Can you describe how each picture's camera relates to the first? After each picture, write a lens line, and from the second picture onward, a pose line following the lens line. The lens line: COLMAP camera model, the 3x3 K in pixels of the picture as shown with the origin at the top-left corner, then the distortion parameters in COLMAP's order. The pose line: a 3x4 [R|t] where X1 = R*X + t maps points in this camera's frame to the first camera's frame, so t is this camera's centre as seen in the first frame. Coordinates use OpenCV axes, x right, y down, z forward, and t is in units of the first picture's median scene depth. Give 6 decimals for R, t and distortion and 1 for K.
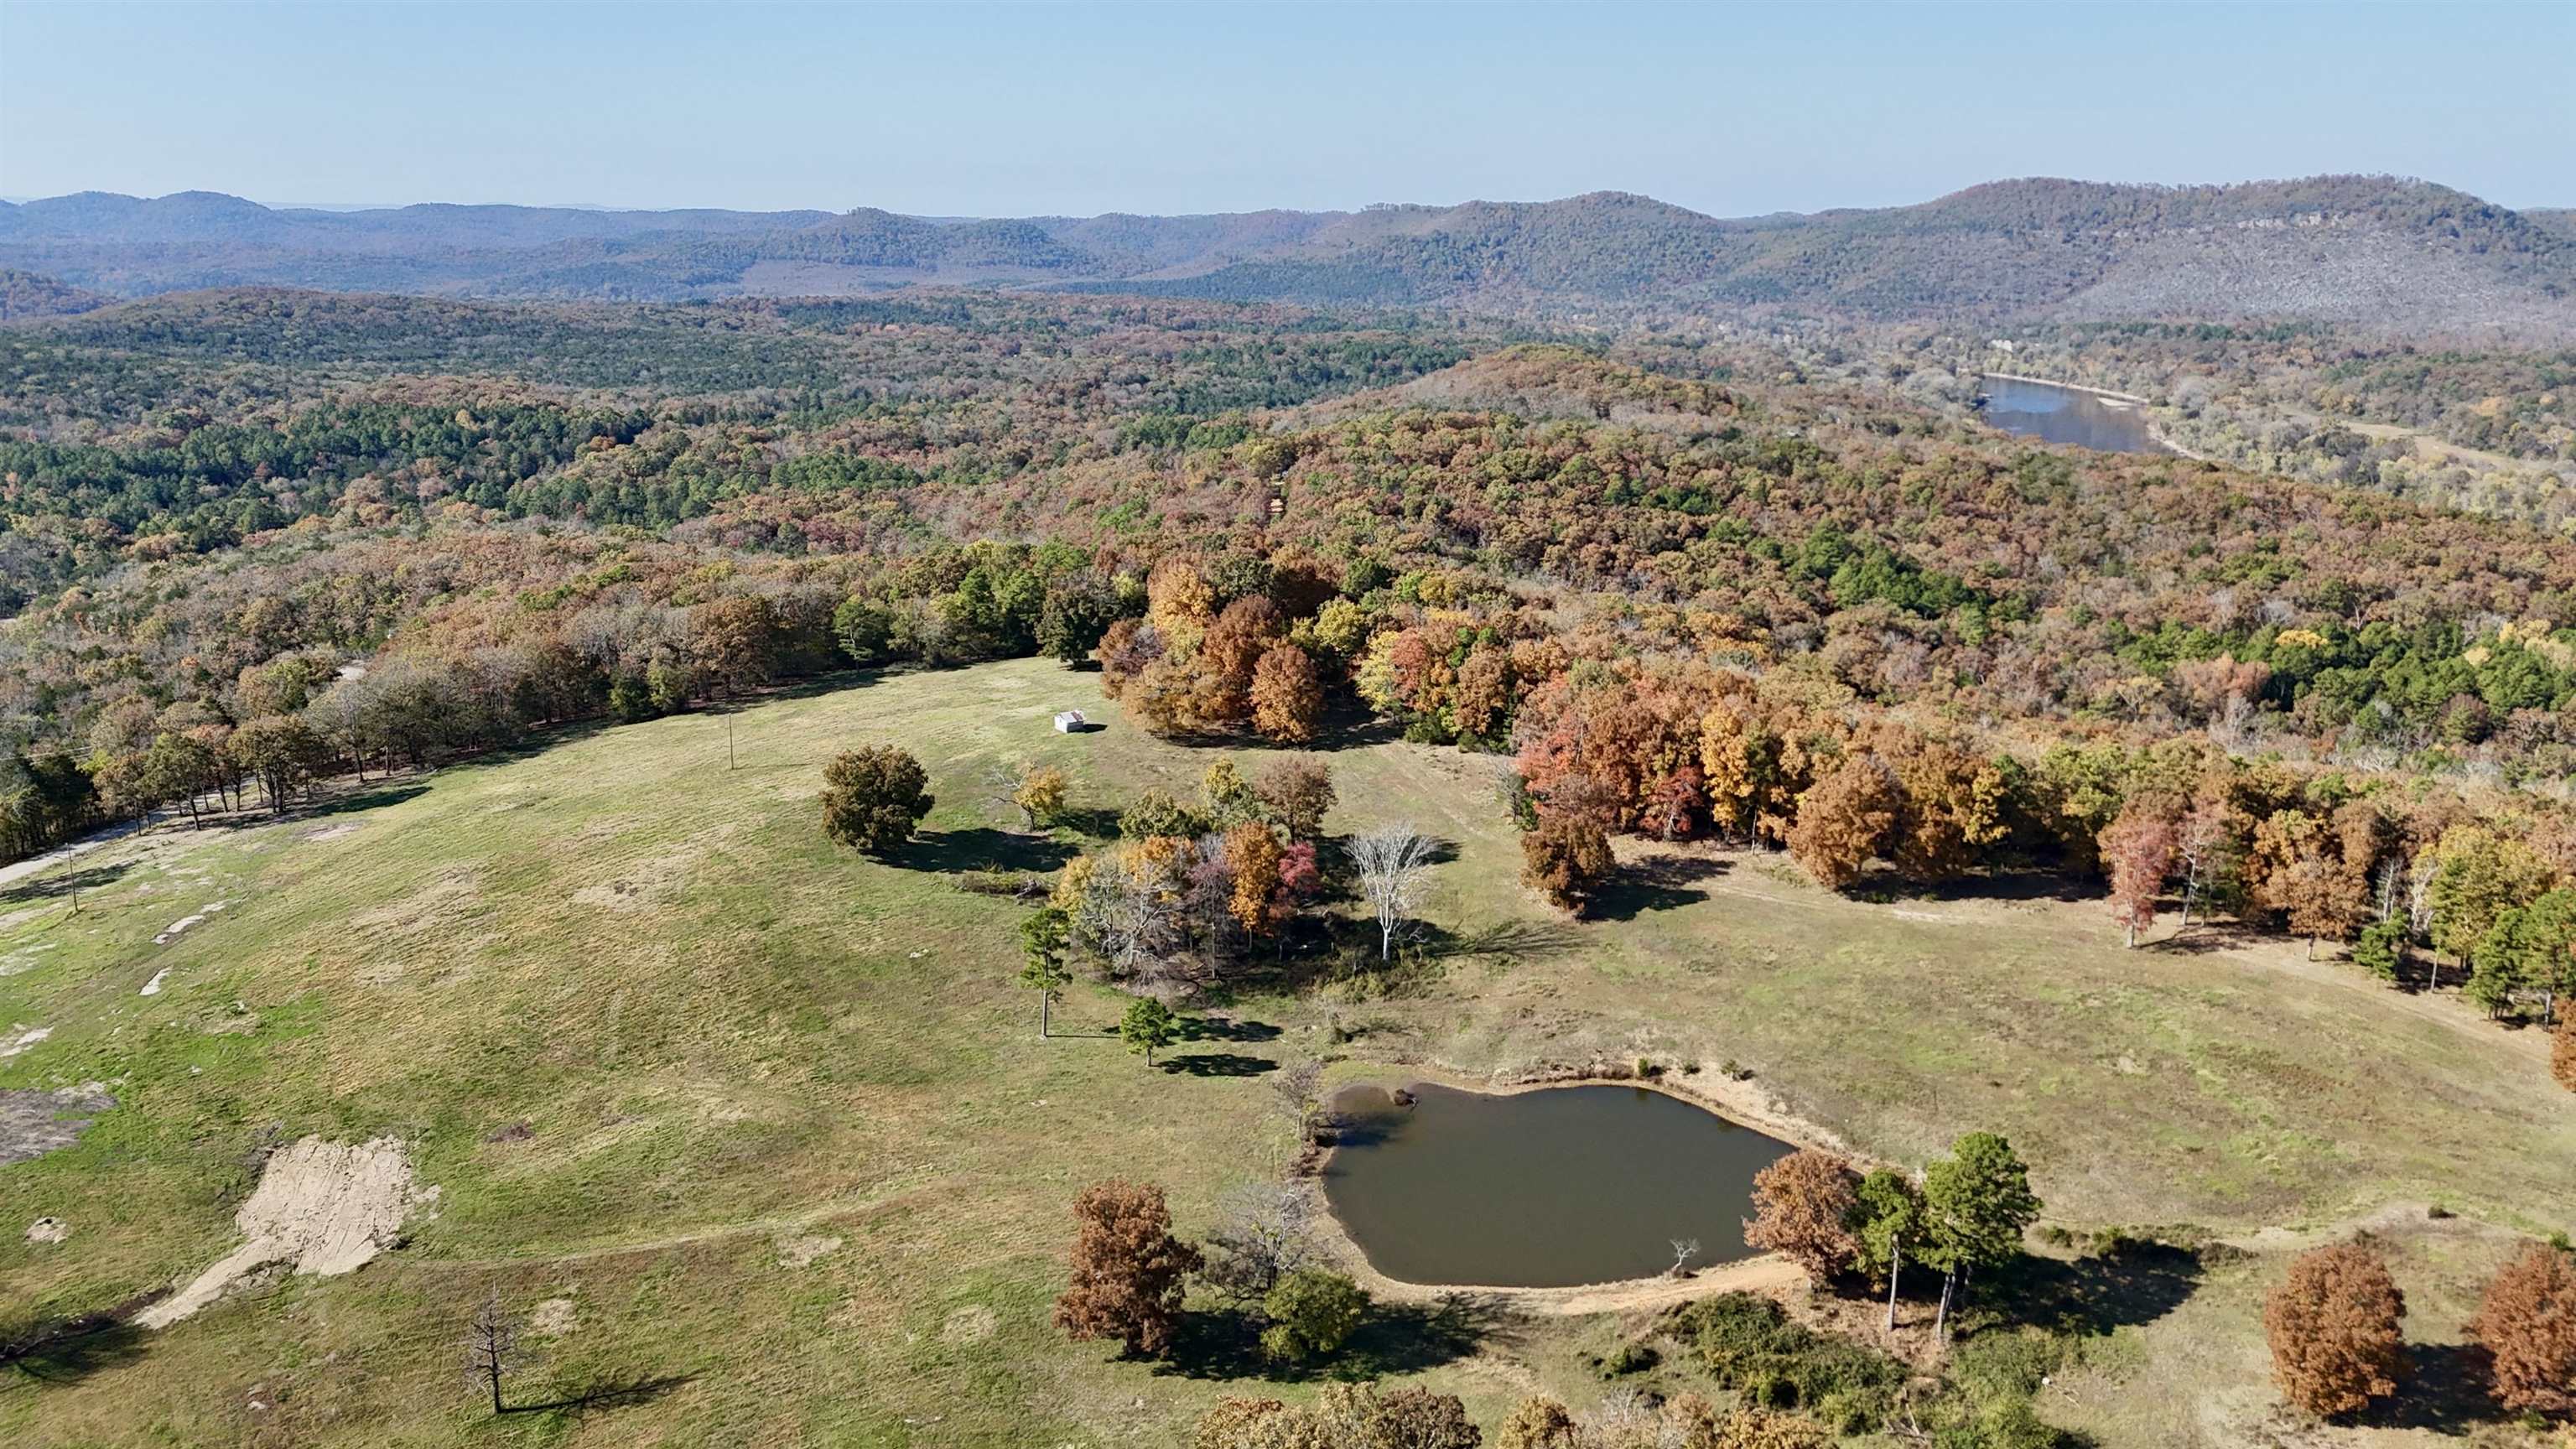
lens RADIAL K [[1880.7, 0, 1290.4], [0, 1880.7, 716.9], [0, 0, 1]] dist [0.093745, -0.092834]
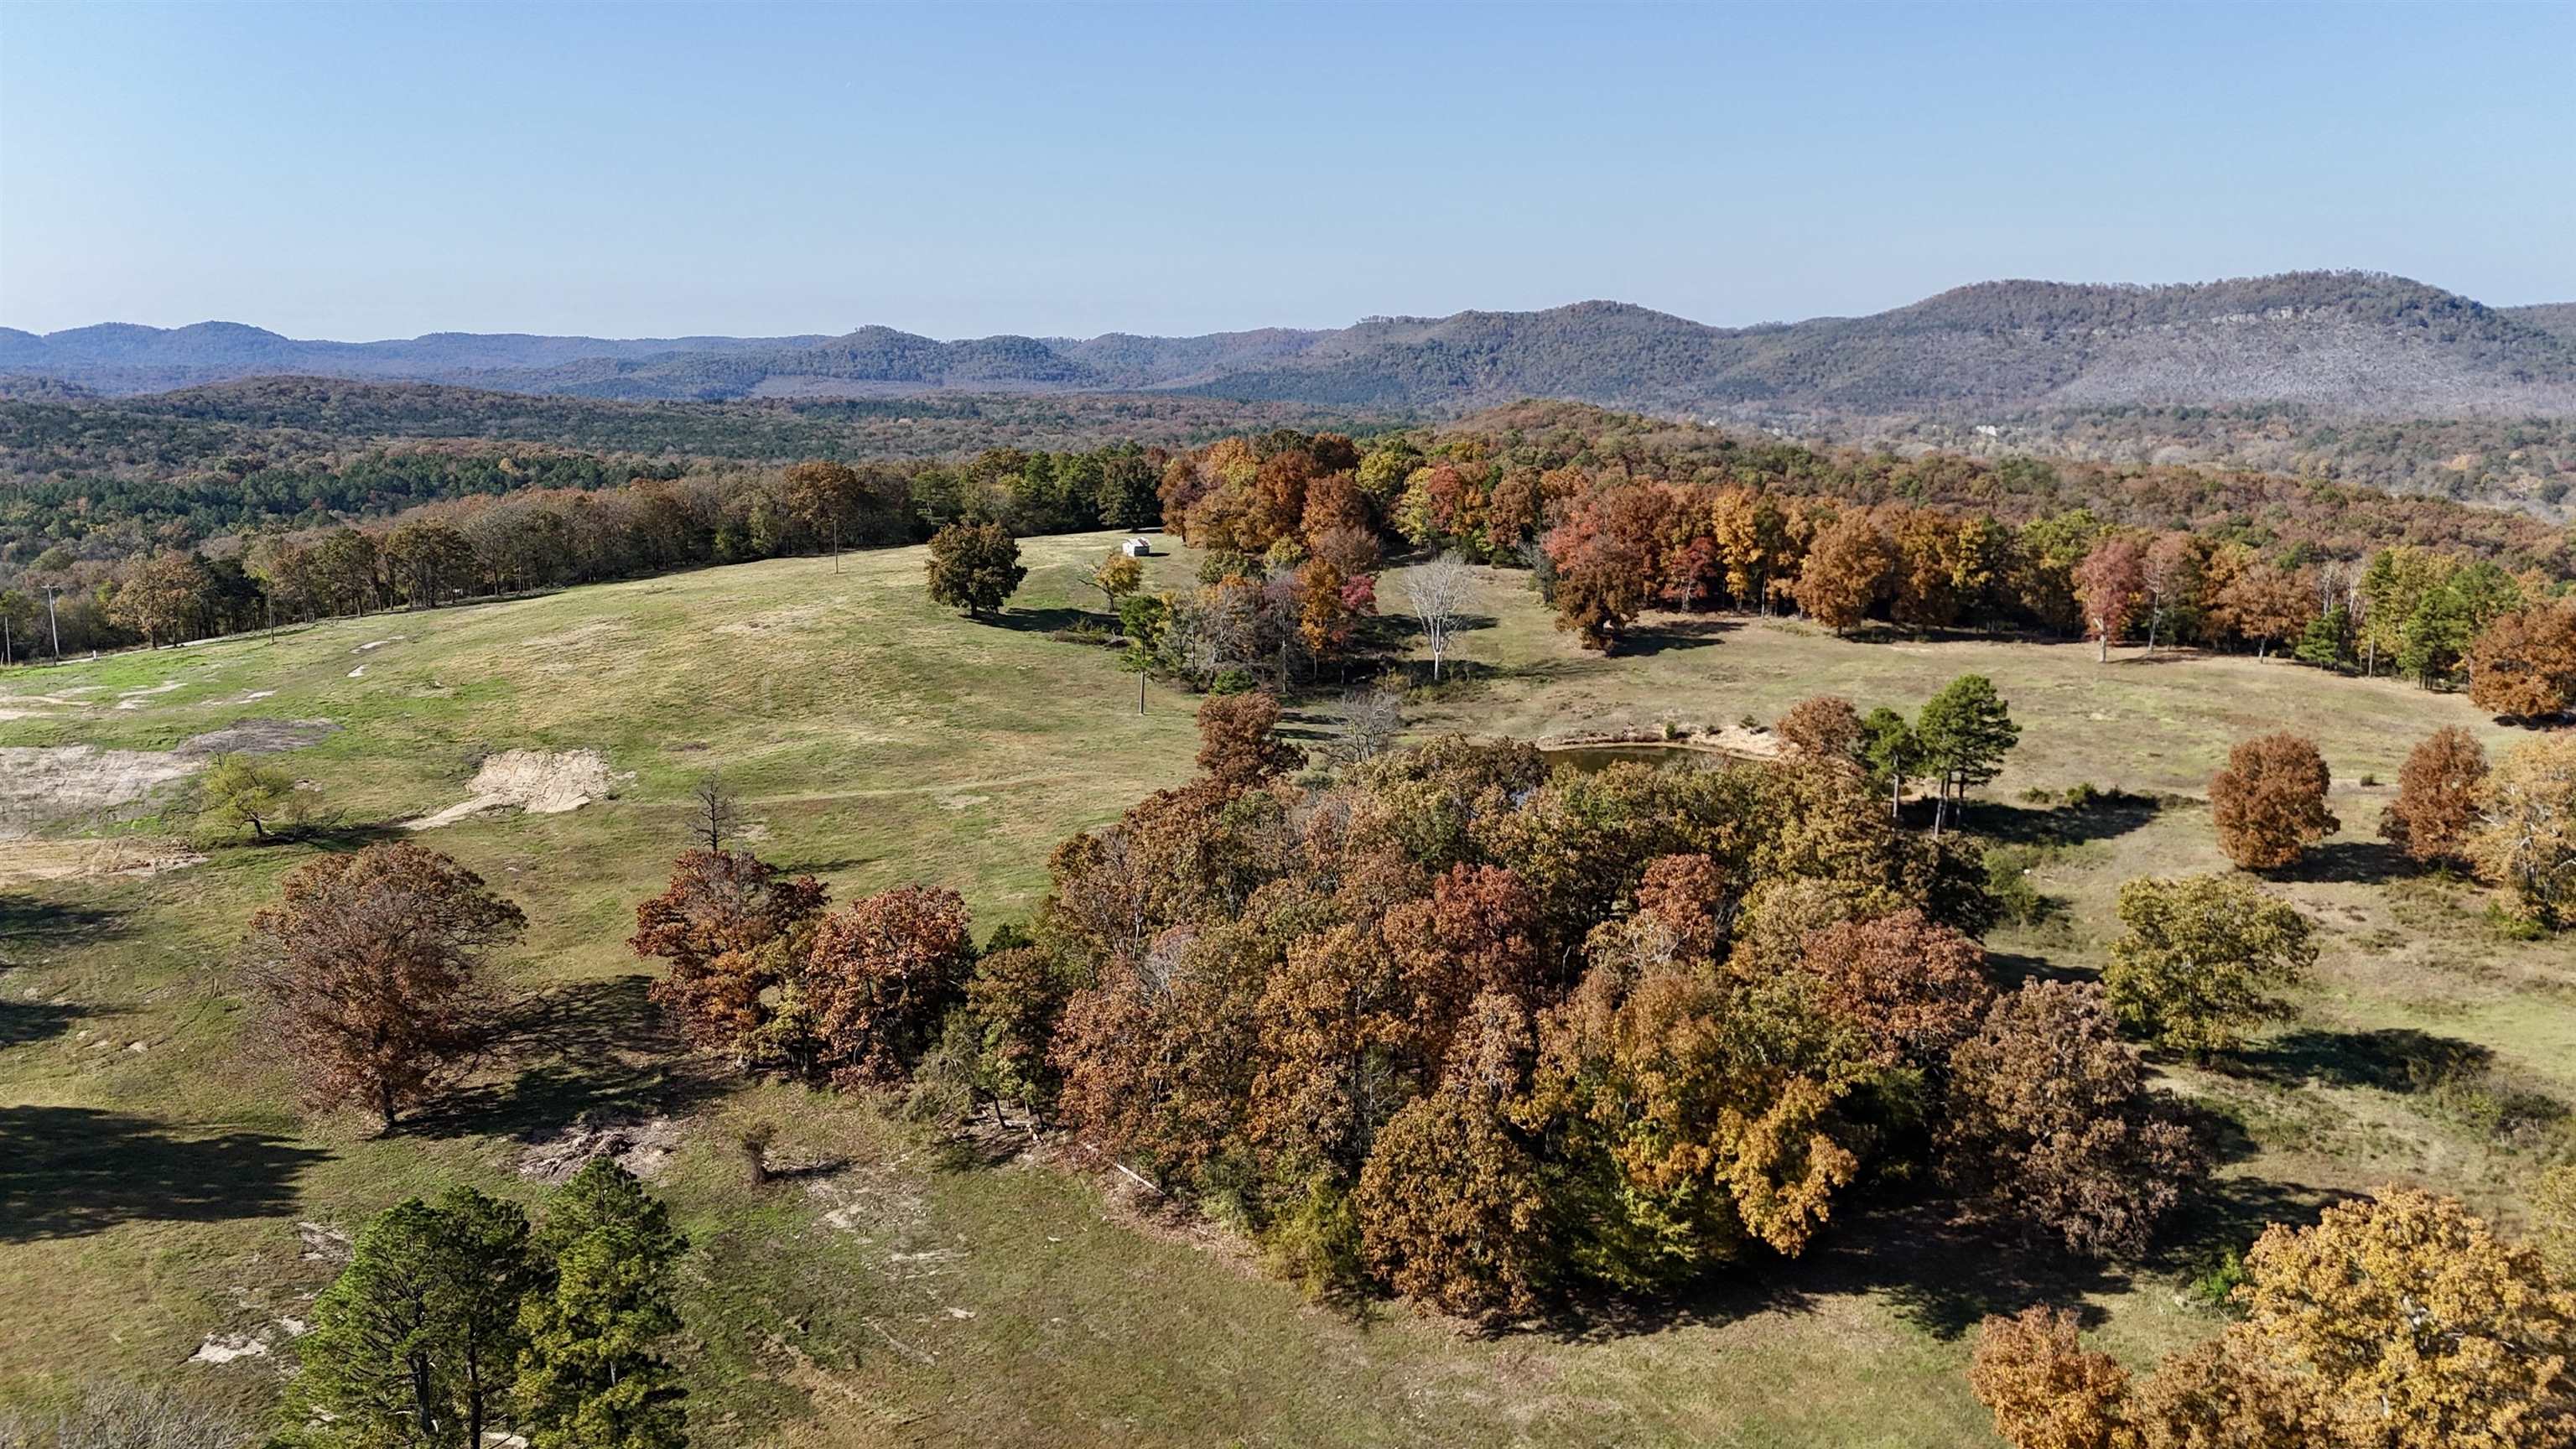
lens RADIAL K [[1880.7, 0, 1290.5], [0, 1880.7, 706.3], [0, 0, 1]] dist [0.093745, -0.092834]
pose [[0.999958, -0.009043, 0.001290, -0.027966], [0.009112, 0.997479, -0.070378, 0.162715], [-0.000651, 0.070387, 0.997520, -0.083782]]
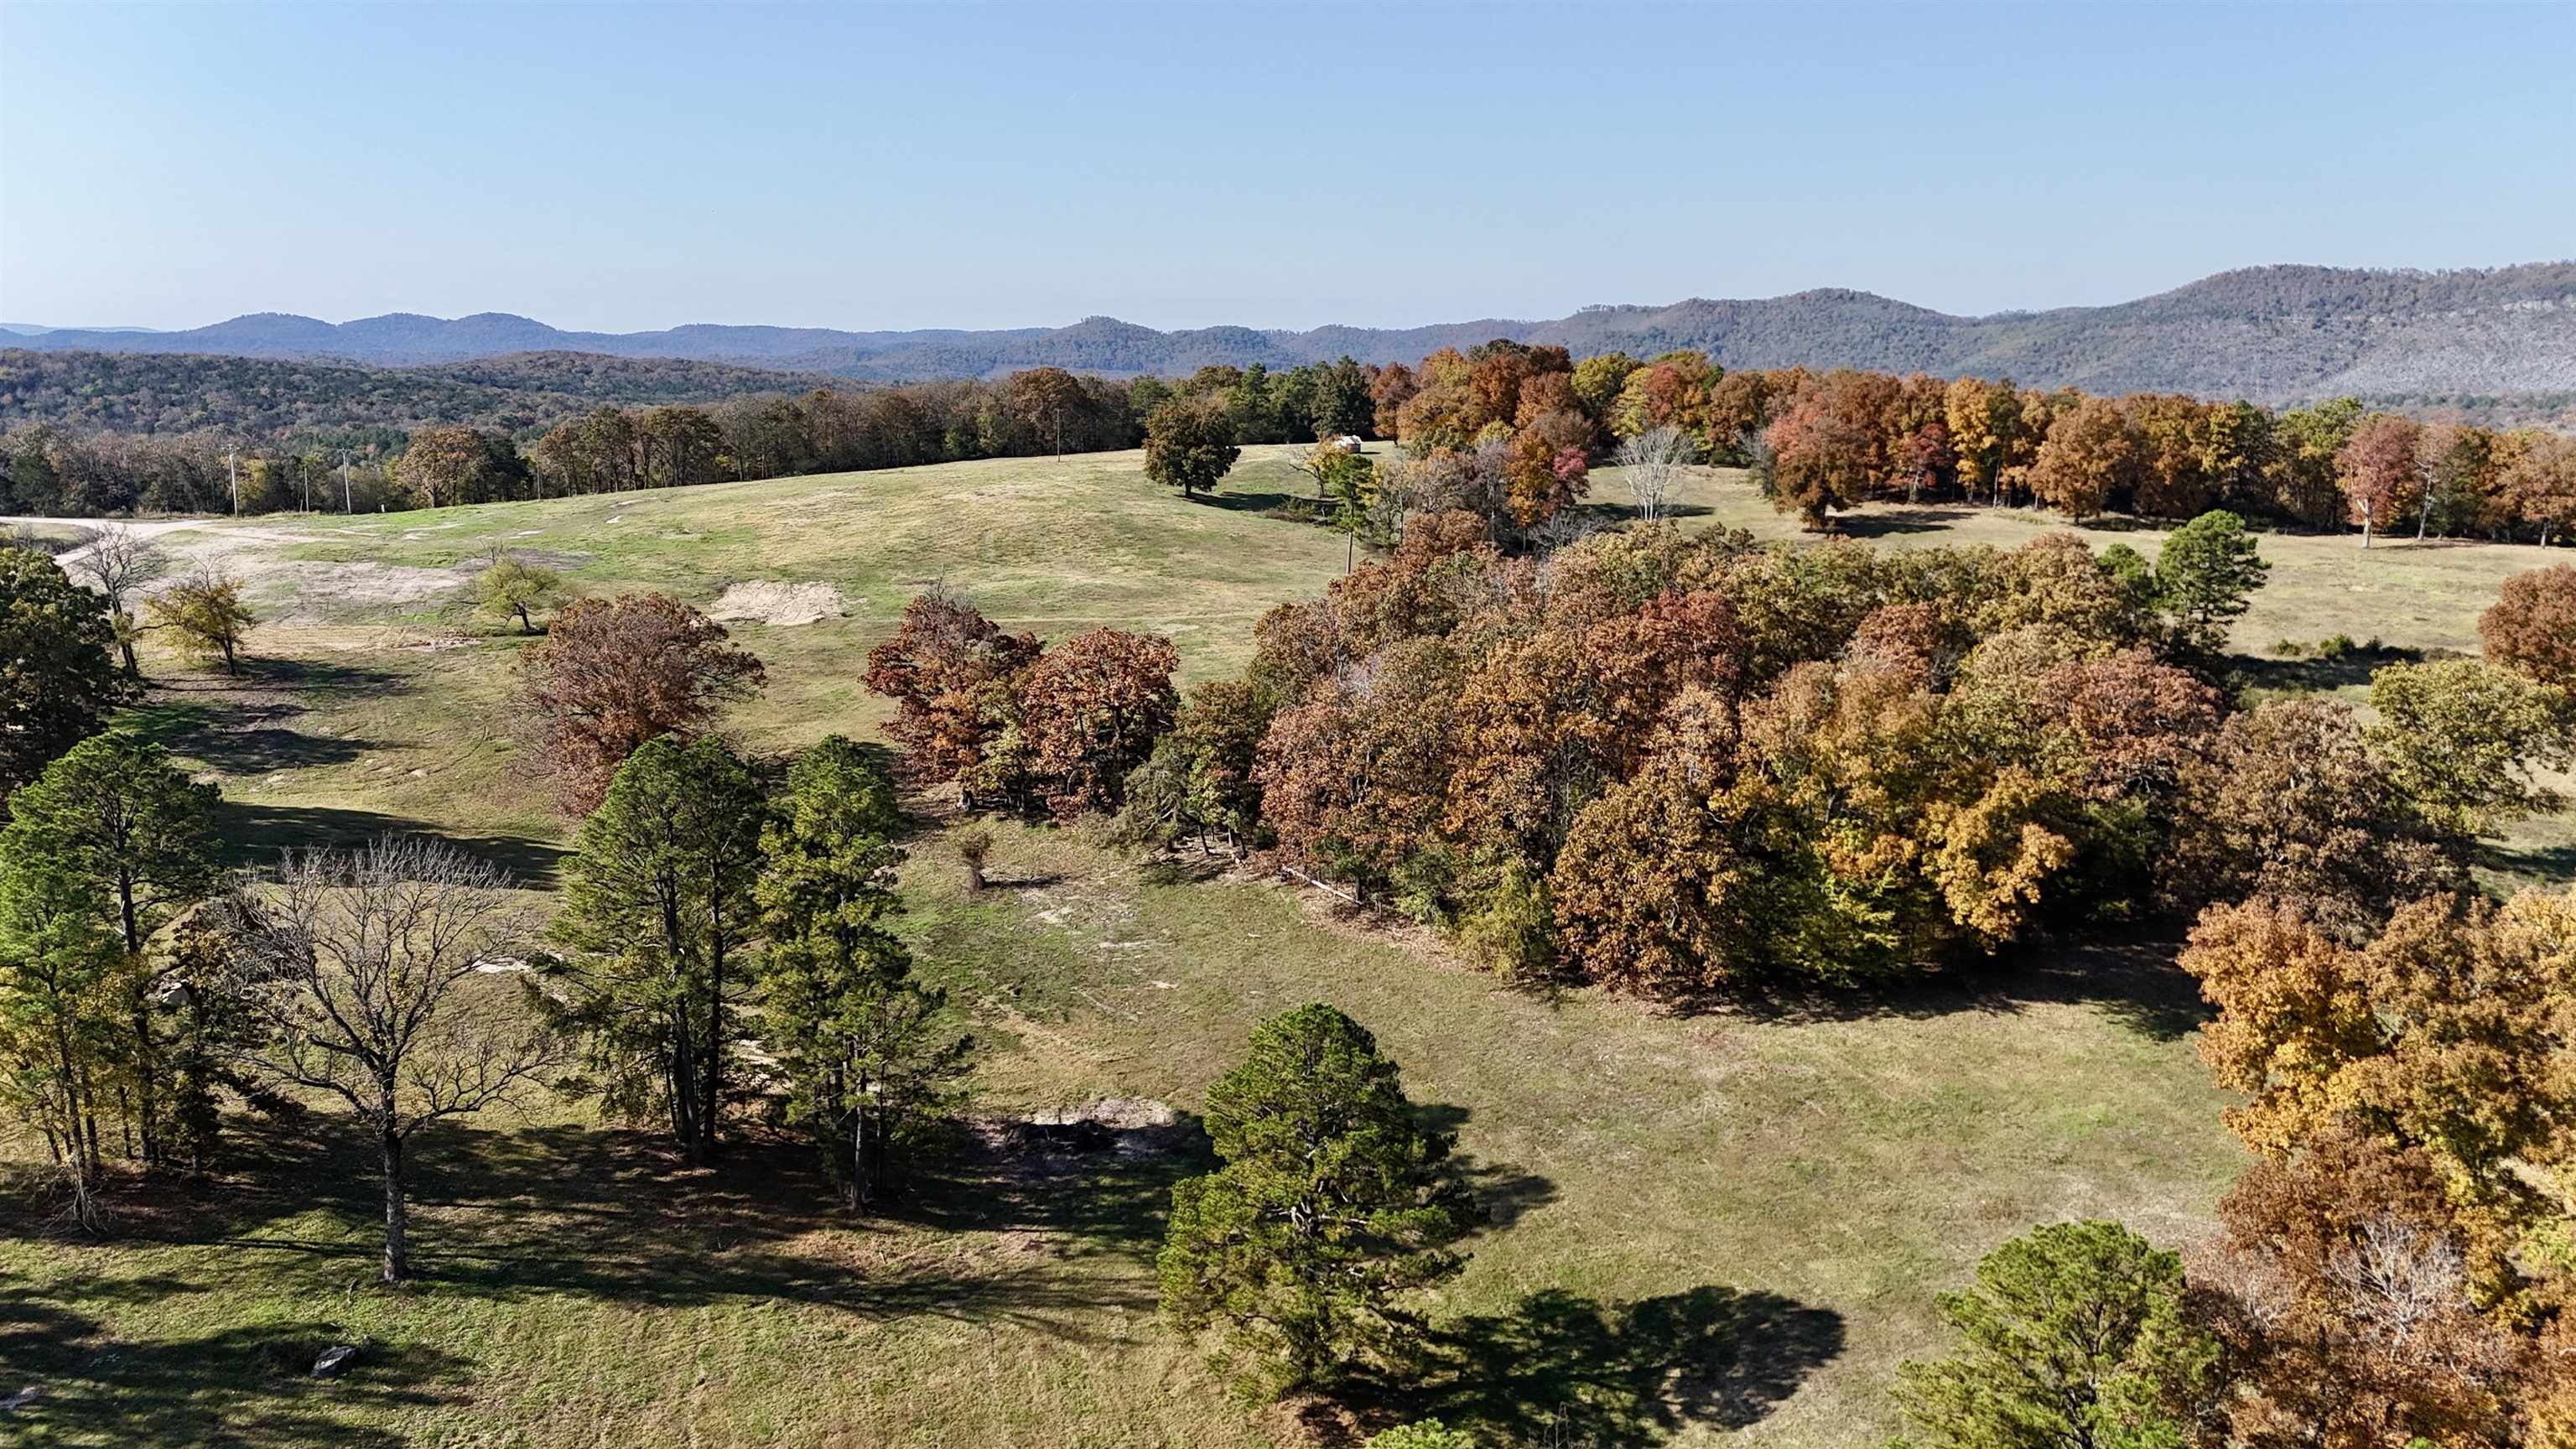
lens RADIAL K [[1880.7, 0, 1290.4], [0, 1880.7, 708.4], [0, 0, 1]] dist [0.093745, -0.092834]
pose [[0.993954, 0.016796, -0.108502, -0.026955], [-0.024138, 0.997480, -0.066713, 0.217403], [0.107108, 0.068928, 0.991855, -0.084963]]
